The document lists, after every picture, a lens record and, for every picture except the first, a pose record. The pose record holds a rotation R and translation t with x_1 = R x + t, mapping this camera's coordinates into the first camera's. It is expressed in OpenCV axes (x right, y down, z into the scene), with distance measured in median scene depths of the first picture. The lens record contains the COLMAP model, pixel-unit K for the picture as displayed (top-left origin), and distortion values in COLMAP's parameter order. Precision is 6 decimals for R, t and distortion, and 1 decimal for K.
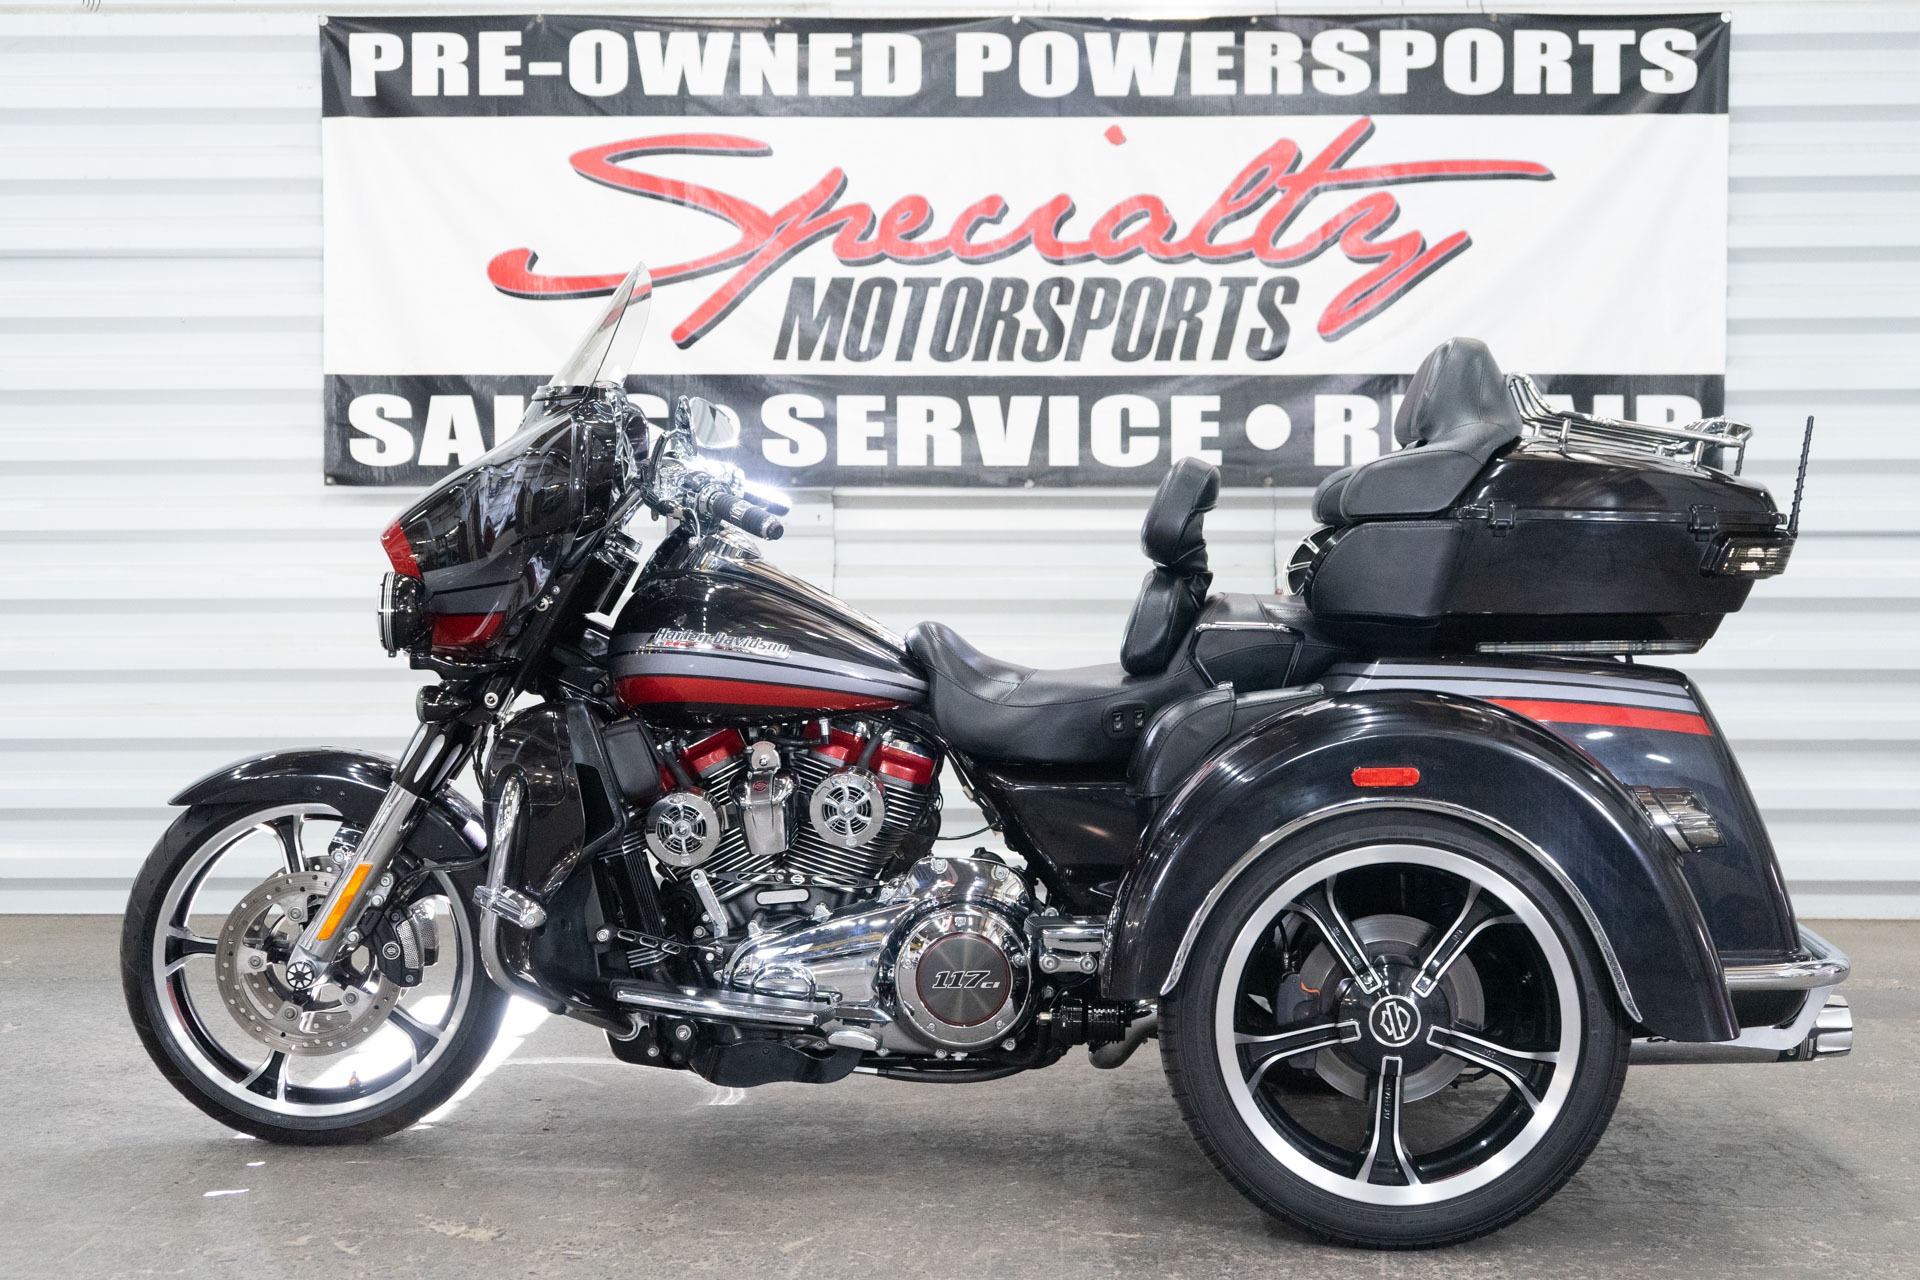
lens RADIAL K [[2799.6, 0, 960.0], [0, 2799.6, 640.0], [0, 0, 1]] dist [0.015126, 0.016634]
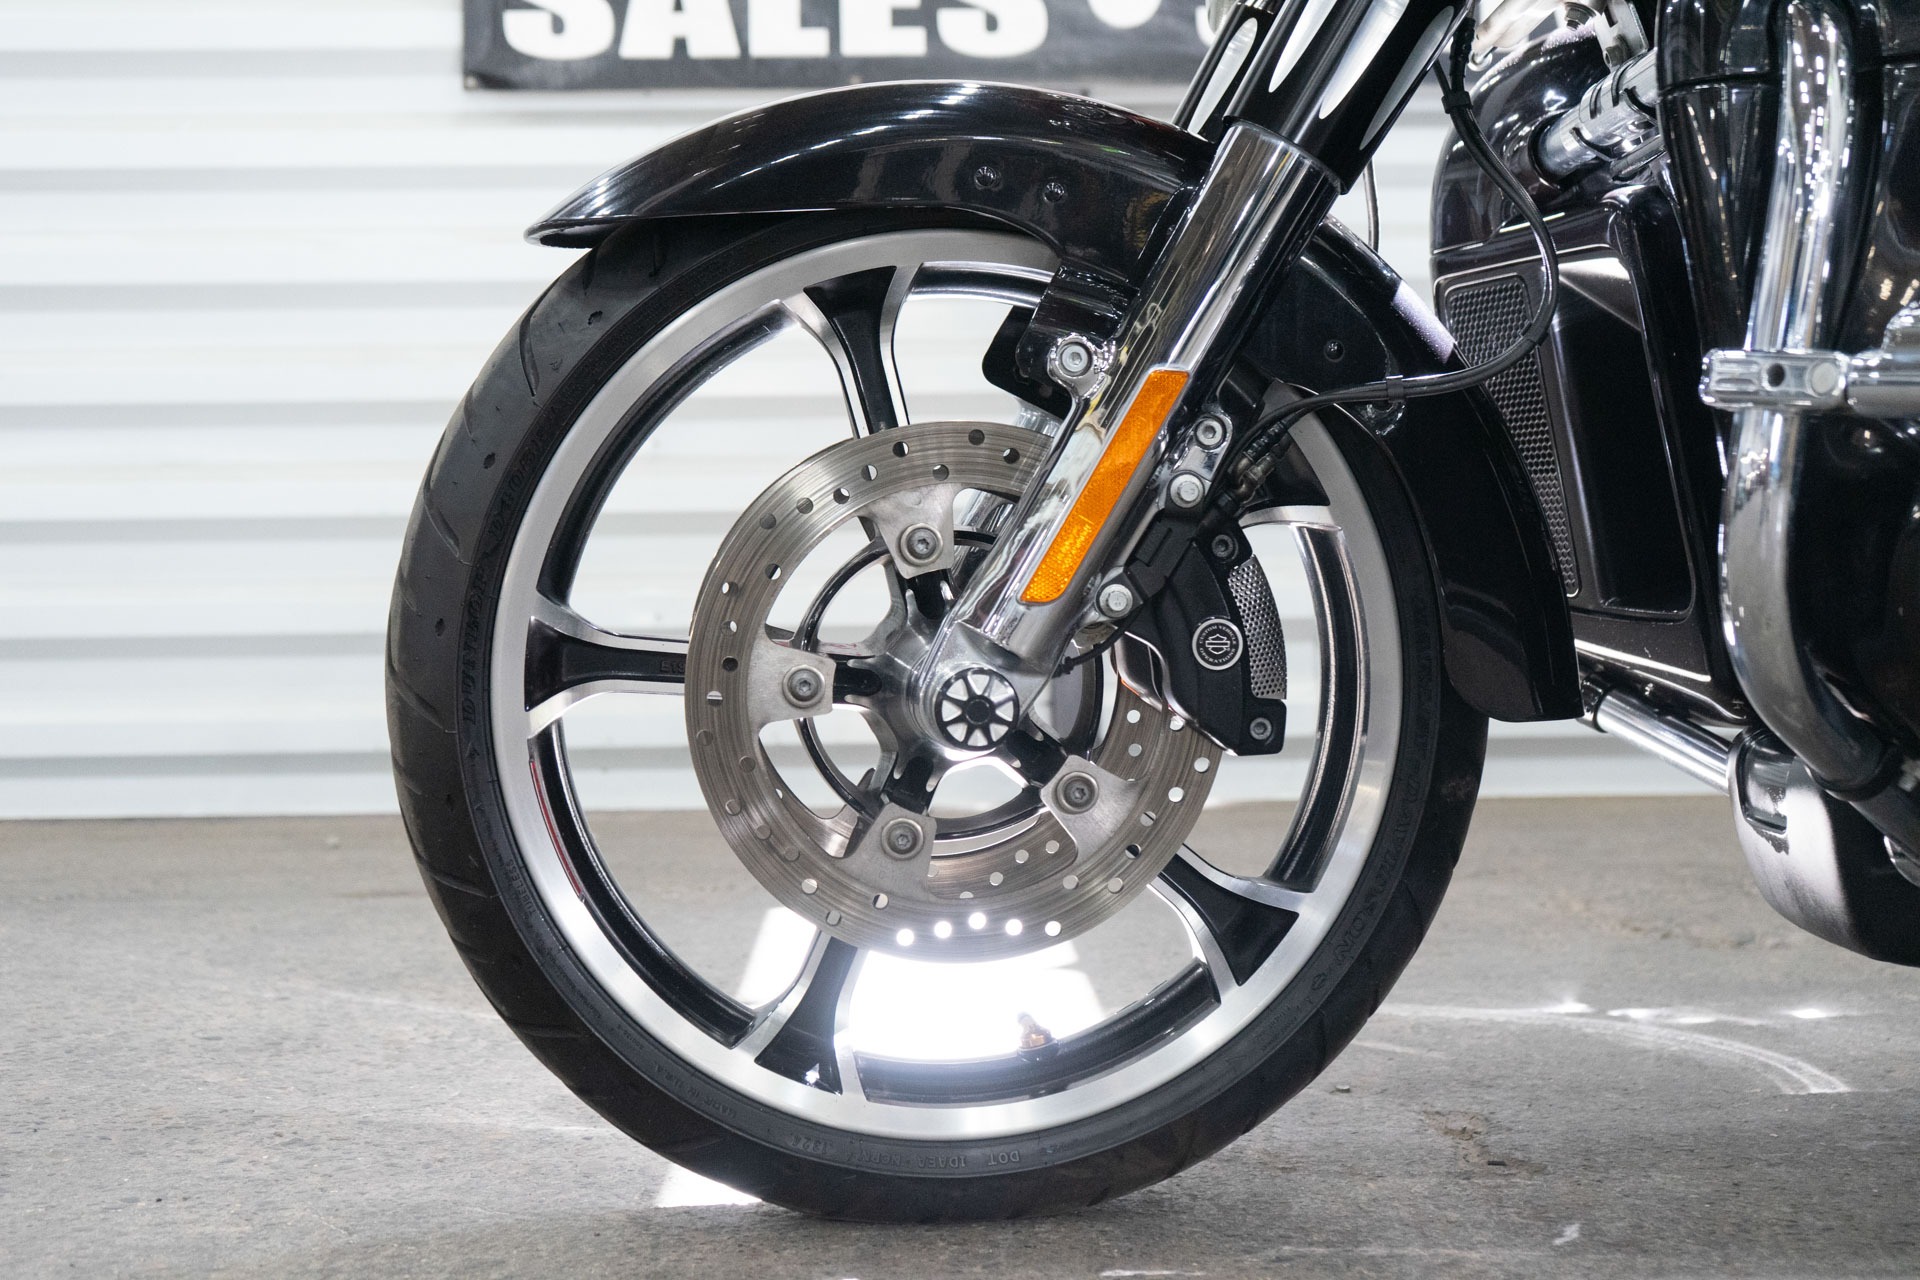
lens RADIAL K [[2731.1, 0, 960.0], [0, 2731.1, 640.0], [0, 0, 1]] dist [0.001643, 0.060844]
pose [[0.998262, -0.010327, 0.058024, -0.263688], [0.011093, 0.999855, -0.012888, 0.119047], [-0.057883, 0.013509, 0.998232, 0.701015]]
